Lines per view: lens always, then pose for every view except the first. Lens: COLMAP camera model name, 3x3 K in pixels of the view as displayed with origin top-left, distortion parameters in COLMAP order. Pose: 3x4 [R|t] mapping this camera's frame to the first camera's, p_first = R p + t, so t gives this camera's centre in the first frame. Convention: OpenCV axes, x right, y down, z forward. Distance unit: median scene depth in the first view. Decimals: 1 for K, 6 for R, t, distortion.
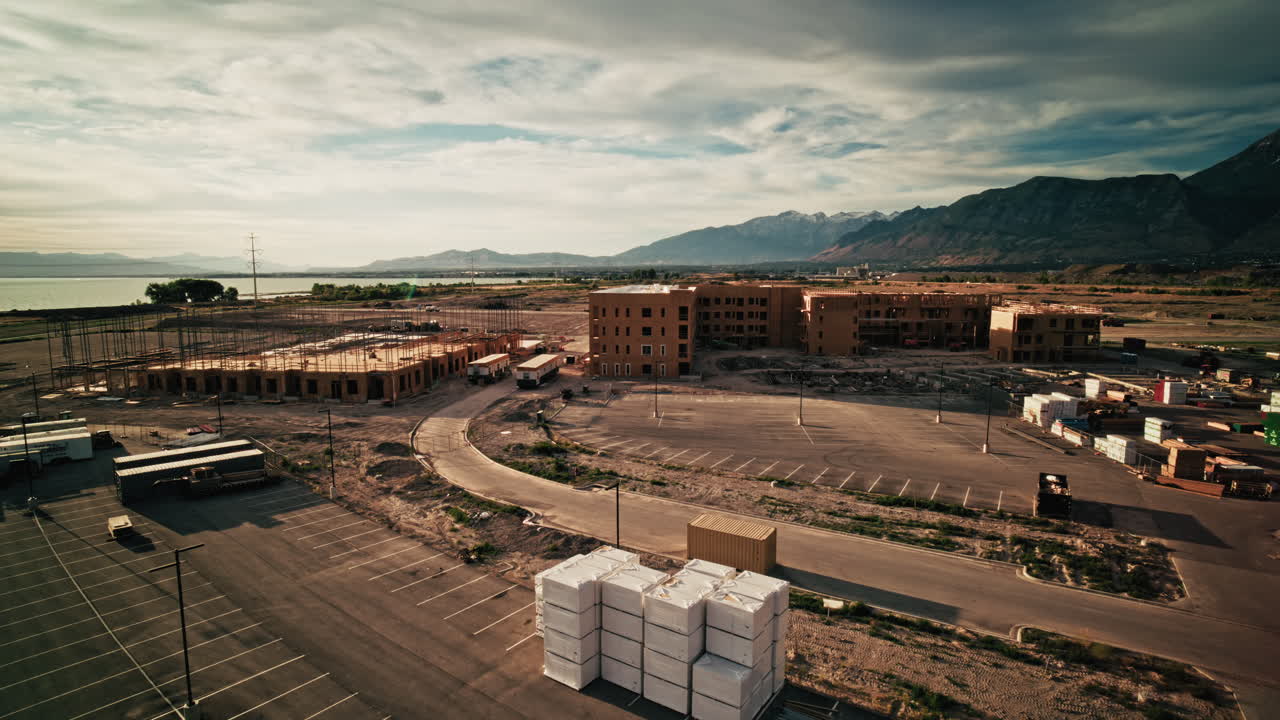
lens RADIAL K [[661.9, 0, 640.0], [0, 661.9, 360.0], [0, 0, 1]] dist [-0.056405, 0.028441]
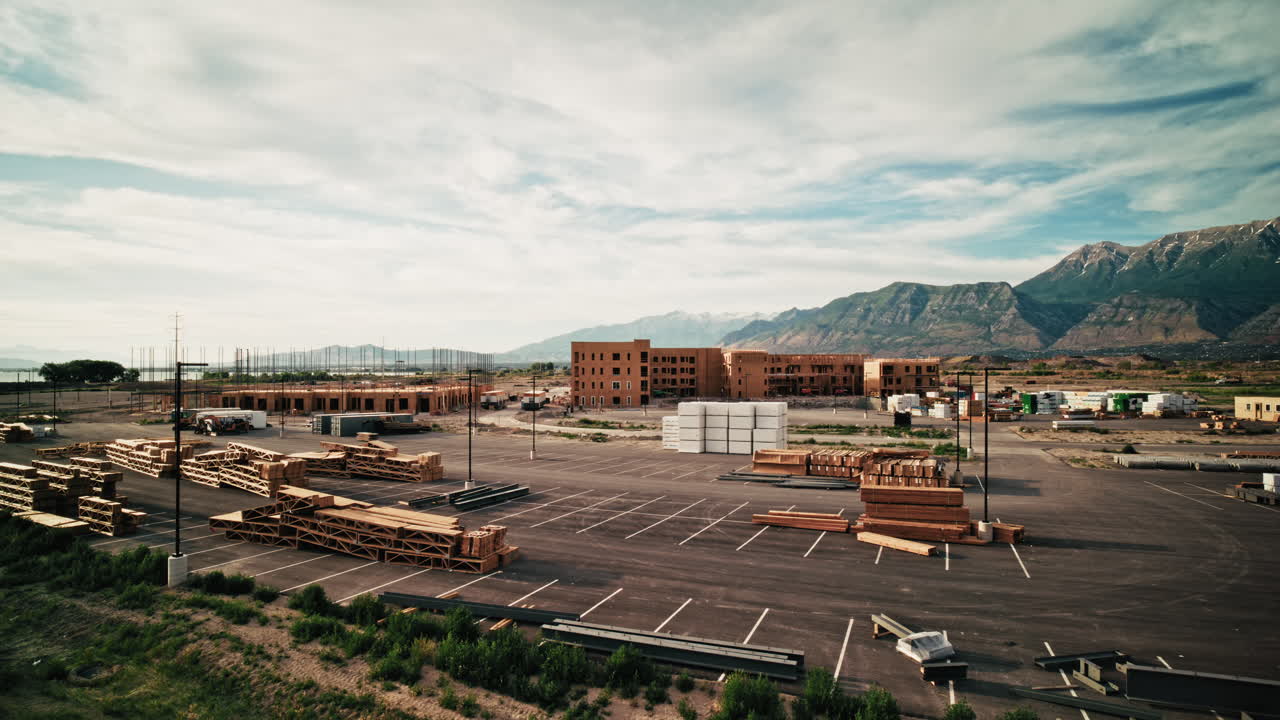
lens RADIAL K [[661.9, 0, 640.0], [0, 661.9, 360.0], [0, 0, 1]] dist [-0.056405, 0.028441]
pose [[0.986551, 0.003745, 0.163410, -0.114025], [0.020160, 0.989316, -0.144388, 0.090296], [-0.162205, 0.145741, 0.975935, -0.205186]]
